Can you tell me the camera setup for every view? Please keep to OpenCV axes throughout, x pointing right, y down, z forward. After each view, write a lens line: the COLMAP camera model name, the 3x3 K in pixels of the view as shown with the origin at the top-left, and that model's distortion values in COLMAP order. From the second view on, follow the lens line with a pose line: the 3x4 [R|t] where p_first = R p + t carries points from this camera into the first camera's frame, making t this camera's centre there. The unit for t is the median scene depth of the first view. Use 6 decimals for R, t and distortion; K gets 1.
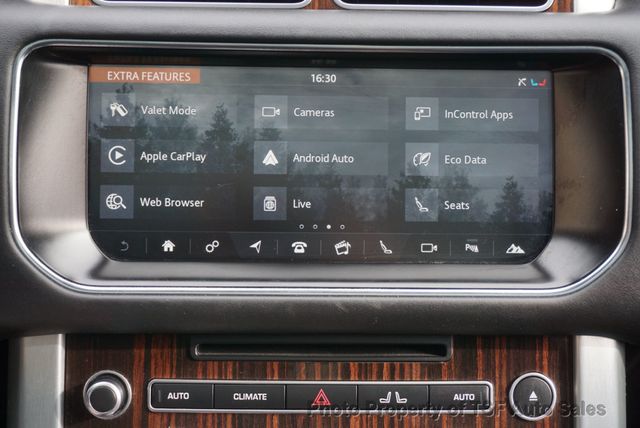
lens RADIAL K [[920.3, 0, 318.3], [0, 920.3, 214.7], [0, 0, 1]] dist [0.054409, 0.000000]
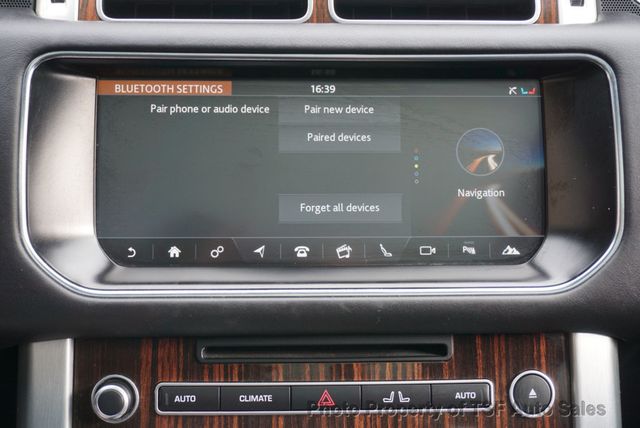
lens RADIAL K [[822.6, 0, 317.8], [0, 822.6, 215.5], [0, 0, 1]] dist [0.035608, 0.000000]
pose [[0.999802, -0.014070, 0.014091, -0.015373], [0.014819, 0.998402, -0.054536, 0.046129], [-0.013301, 0.054734, 0.998412, 0.080410]]
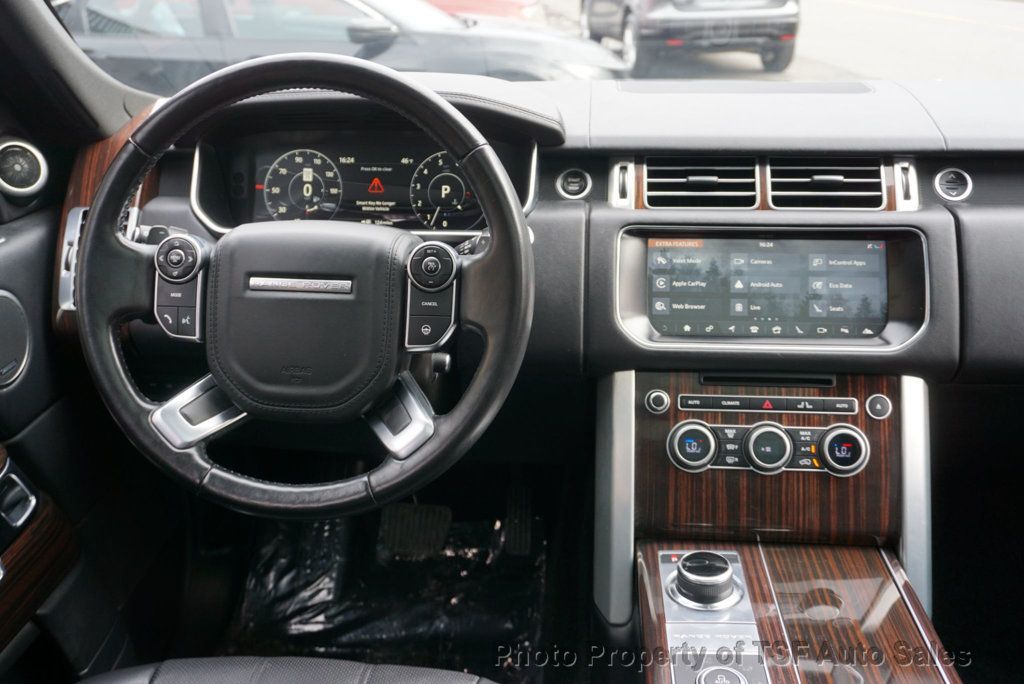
lens RADIAL K [[931.0, 0, 537.5], [0, 931.0, 340.6], [0, 0, 1]] dist [0.052480, 0.001449]
pose [[0.996243, 0.006378, -0.086370, -0.311792], [-0.014048, 0.995978, -0.088495, 0.244258], [0.085458, 0.089376, 0.992325, -1.024796]]
